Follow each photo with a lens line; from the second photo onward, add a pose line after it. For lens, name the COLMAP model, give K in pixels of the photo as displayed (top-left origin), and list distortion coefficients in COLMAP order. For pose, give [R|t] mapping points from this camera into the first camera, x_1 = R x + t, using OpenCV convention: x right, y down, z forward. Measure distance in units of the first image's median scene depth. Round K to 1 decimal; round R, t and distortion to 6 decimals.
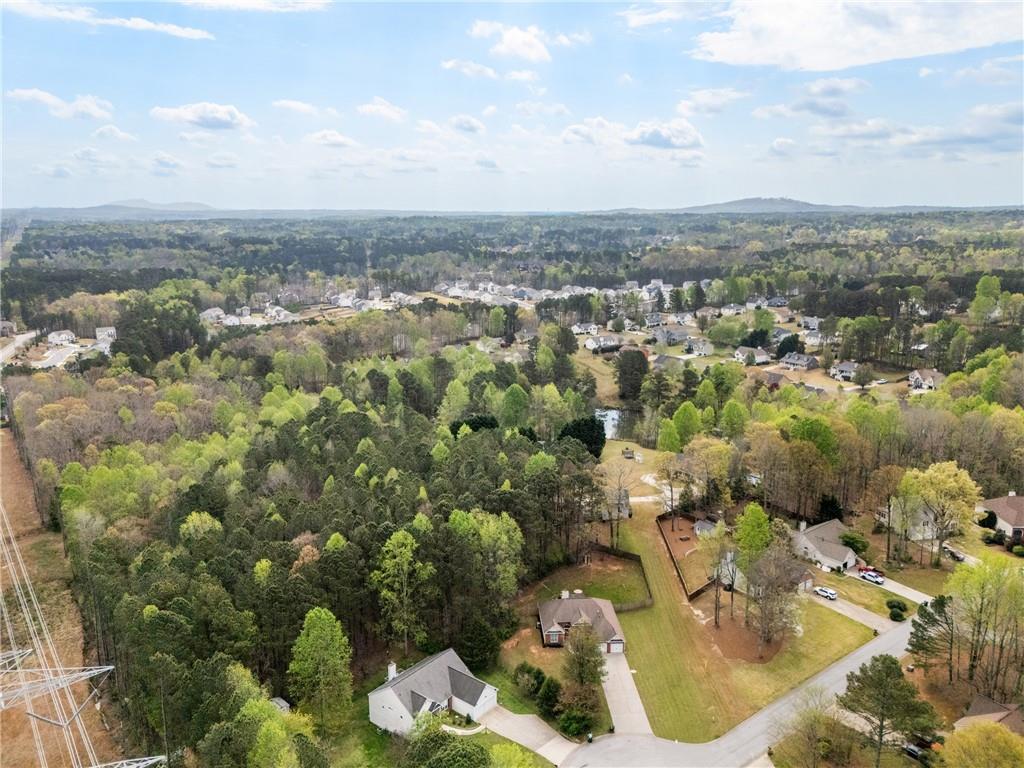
lens RADIAL K [[749.7, 0, 512.0], [0, 749.7, 384.0], [0, 0, 1]] dist [0.078200, -0.070299]
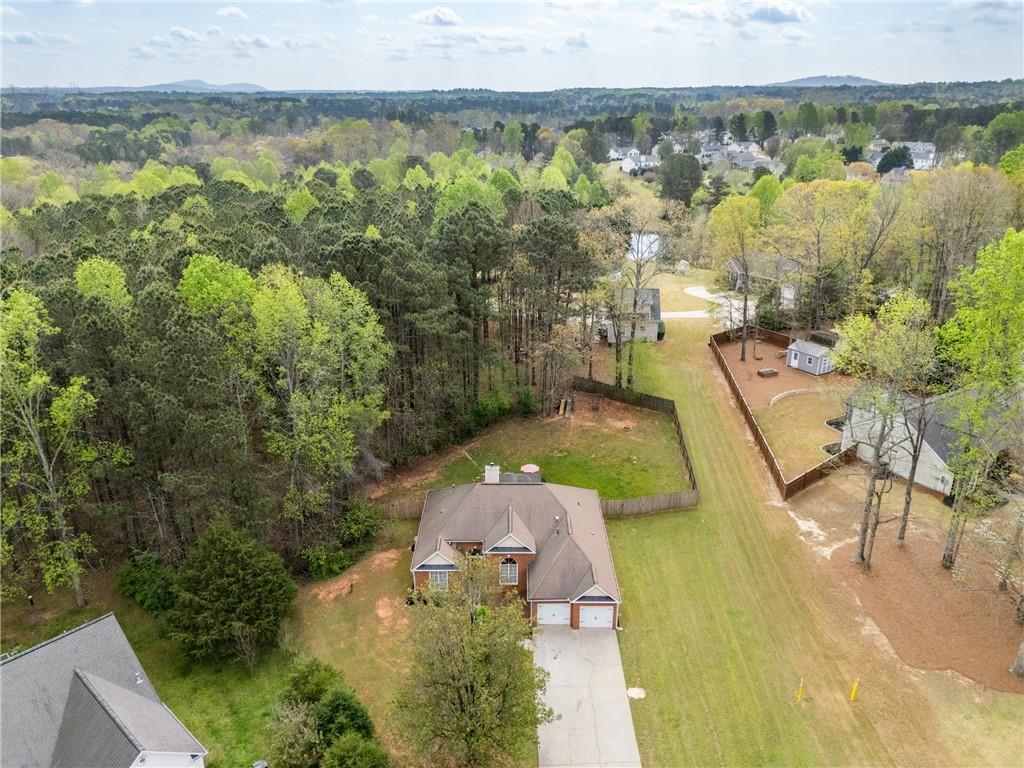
lens RADIAL K [[749.7, 0, 512.0], [0, 749.7, 384.0], [0, 0, 1]] dist [0.078200, -0.070299]
pose [[0.998208, 0.026832, -0.053478, 0.102375], [-0.018224, 0.987685, 0.155392, 0.160577], [0.056989, -0.154139, 0.986404, 0.582895]]
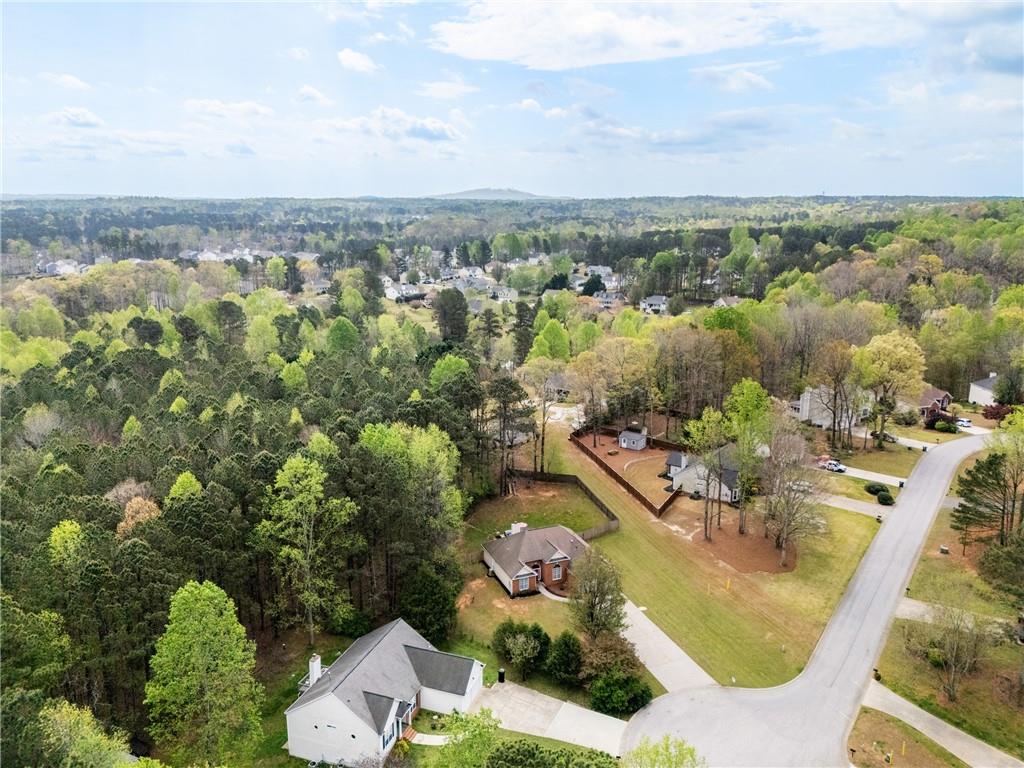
lens RADIAL K [[743.4, 0, 507.2], [0, 743.4, 382.2], [0, 0, 1]] dist [0.109377, -0.133935]
pose [[0.948559, -0.069037, 0.308981, -0.153931], [0.062553, 0.997565, 0.030853, 0.109767], [-0.310358, -0.009938, 0.950568, 0.296779]]
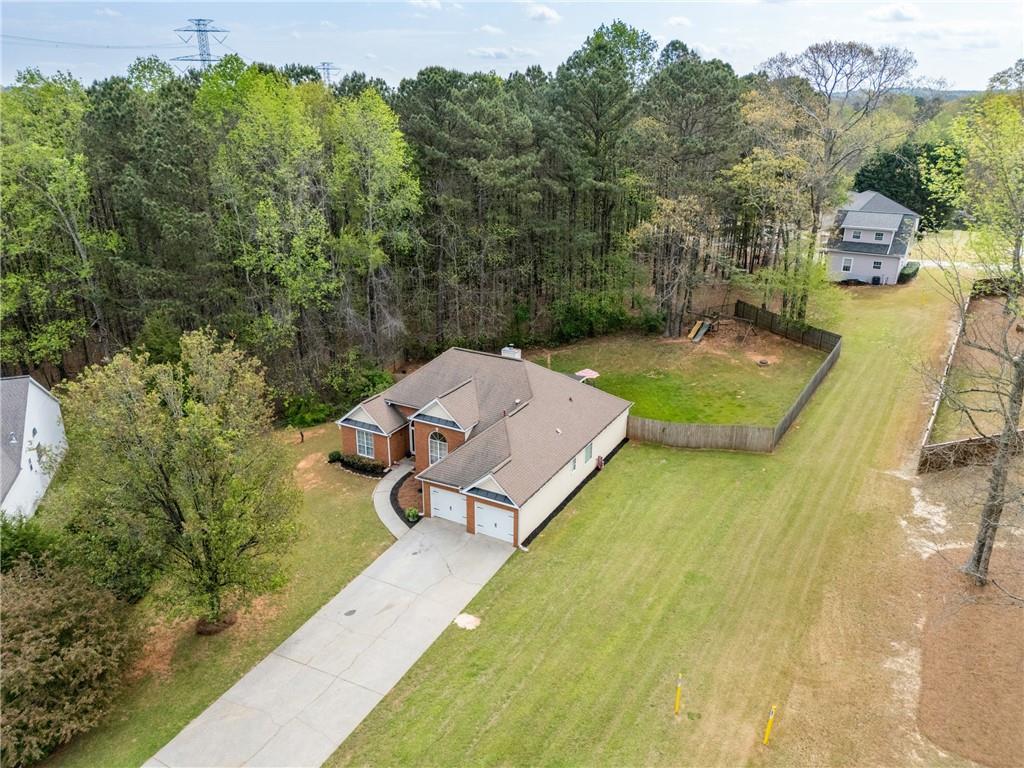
lens RADIAL K [[749.7, 0, 512.0], [0, 749.7, 384.0], [0, 0, 1]] dist [0.078200, -0.070299]
pose [[0.846043, 0.198009, -0.494978, 0.239759], [-0.120108, 0.975391, 0.184897, 0.225213], [0.519408, -0.096980, 0.849005, 0.702200]]
